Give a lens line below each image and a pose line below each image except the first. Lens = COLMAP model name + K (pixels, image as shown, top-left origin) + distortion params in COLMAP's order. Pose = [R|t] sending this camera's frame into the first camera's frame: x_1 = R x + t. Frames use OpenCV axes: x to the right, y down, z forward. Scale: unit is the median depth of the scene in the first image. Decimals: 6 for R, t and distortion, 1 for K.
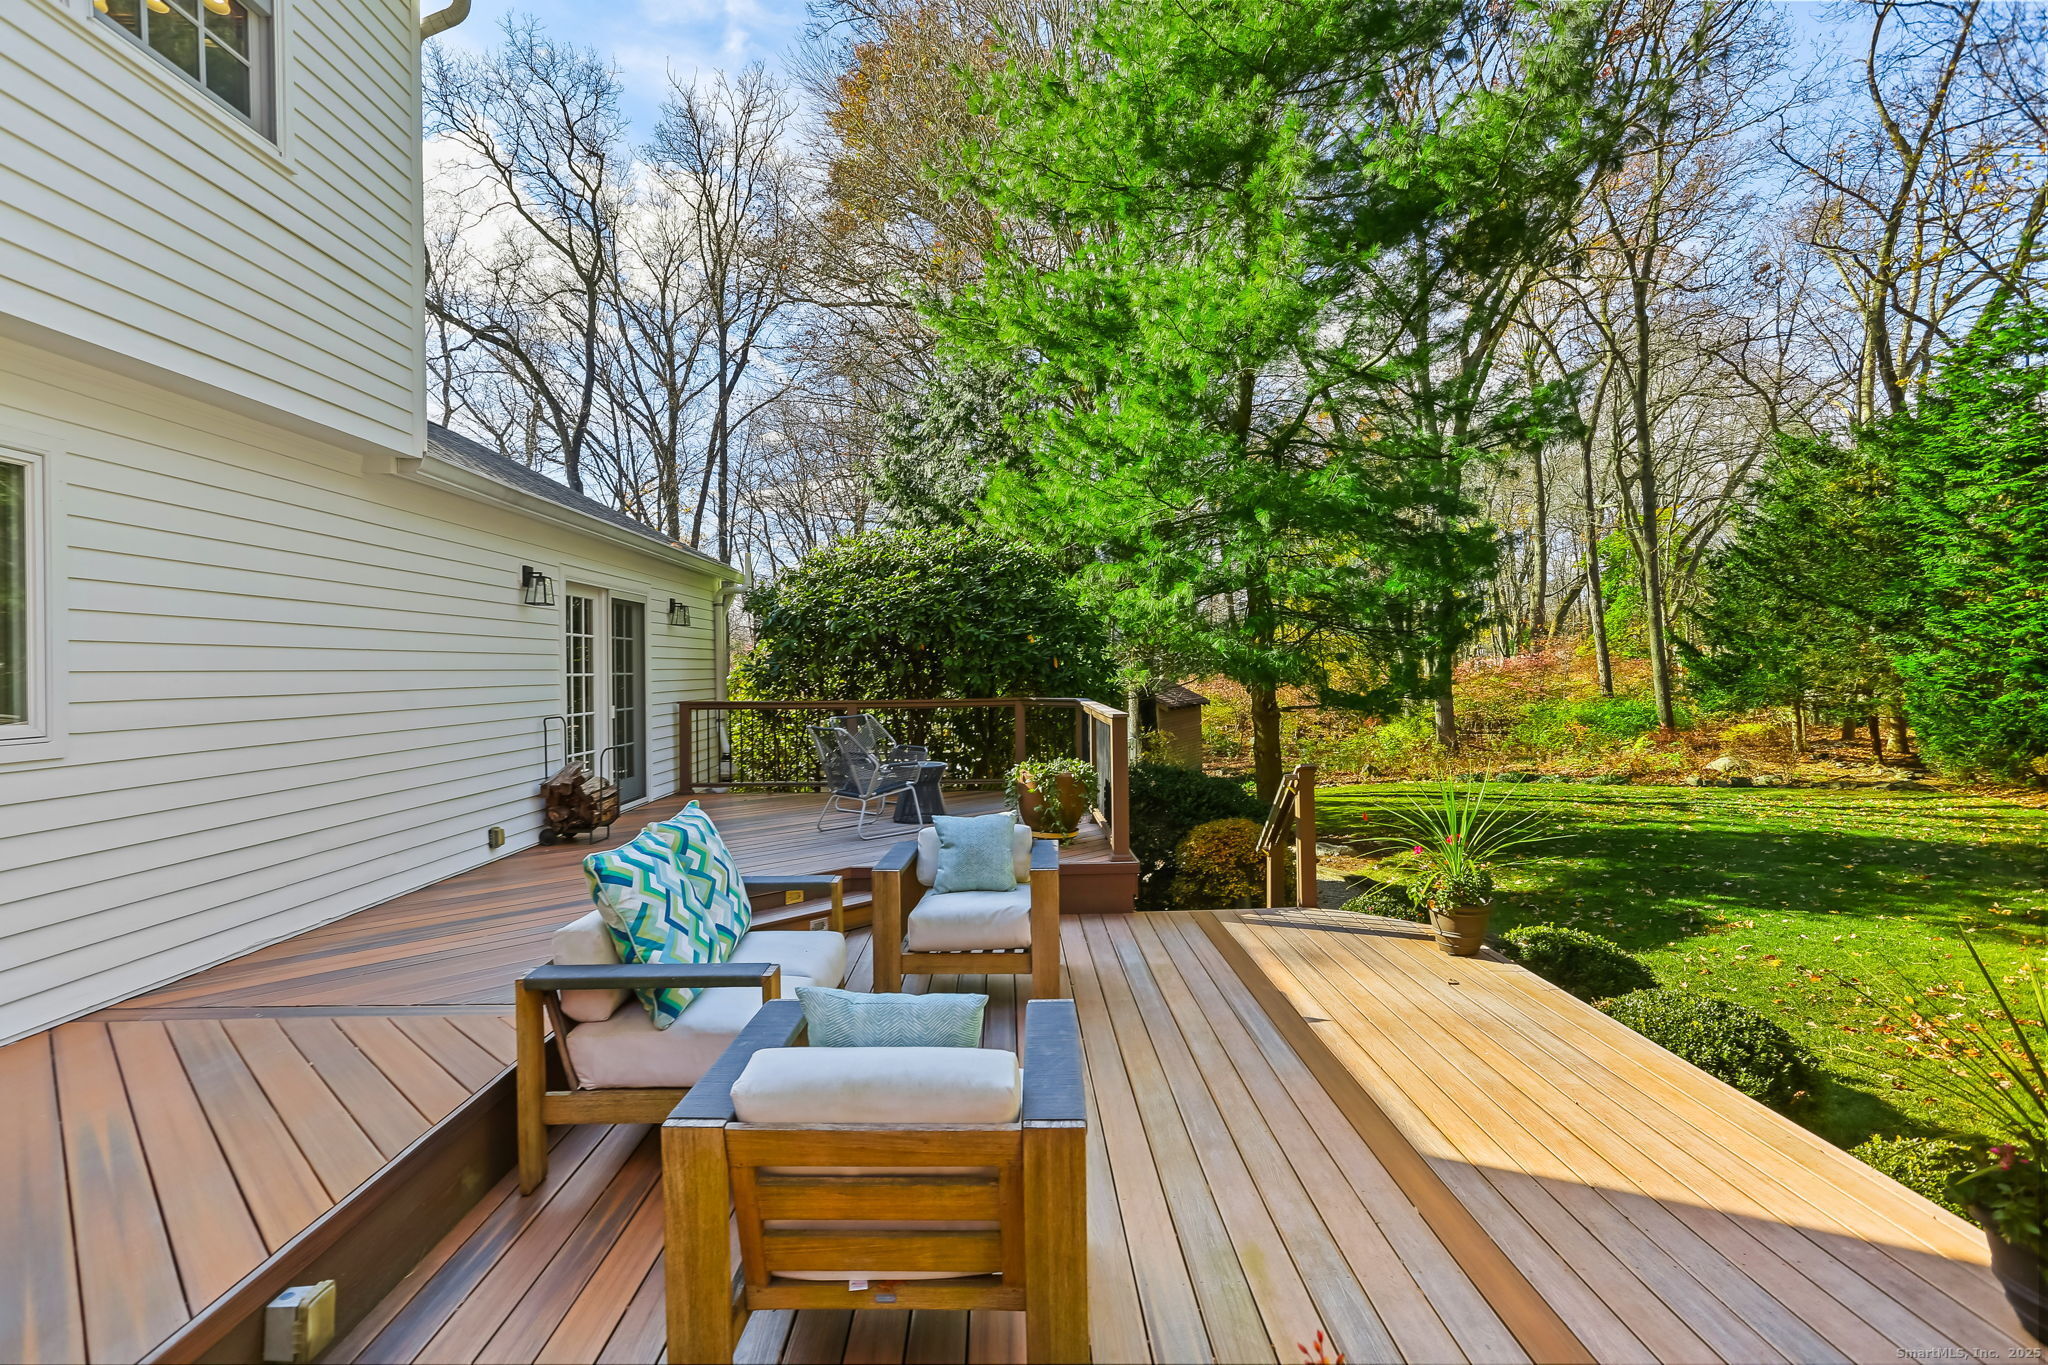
lens RADIAL K [[990.1, 0, 1027.1], [0, 990.1, 674.8], [0, 0, 1]] dist [-0.026296, 0.016493]
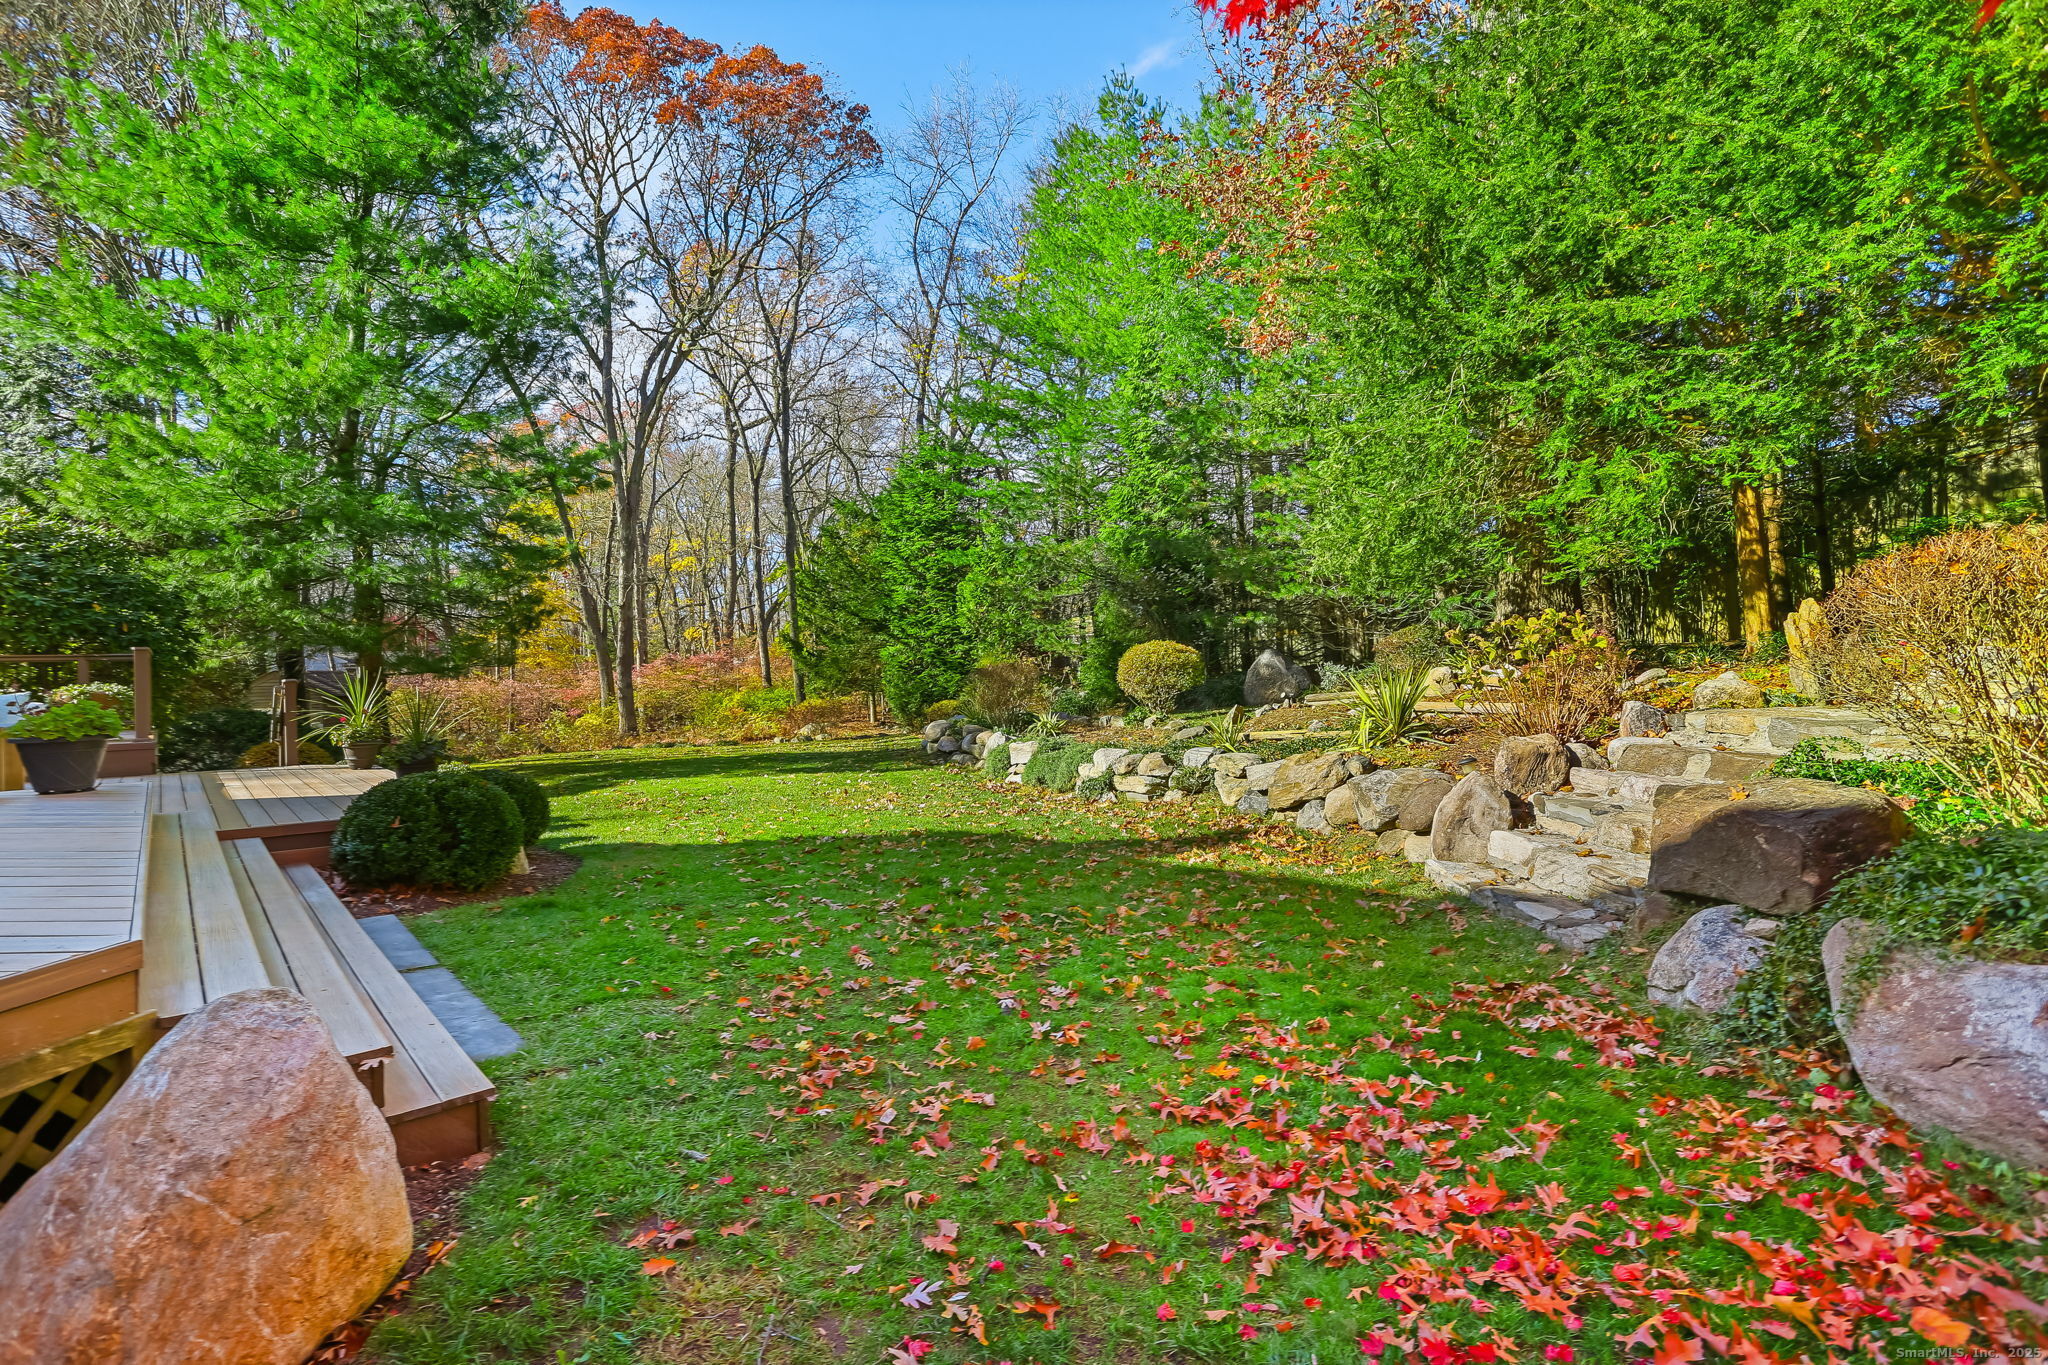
lens RADIAL K [[990.1, 0, 1013.5], [0, 990.1, 673.9], [0, 0, 1]] dist [-0.026296, 0.016493]
pose [[0.769351, -0.003670, 0.638816, 0.084242], [0.010329, 0.999924, -0.006694, 0.054158], [-0.638743, 0.011748, 0.769330, -0.536847]]
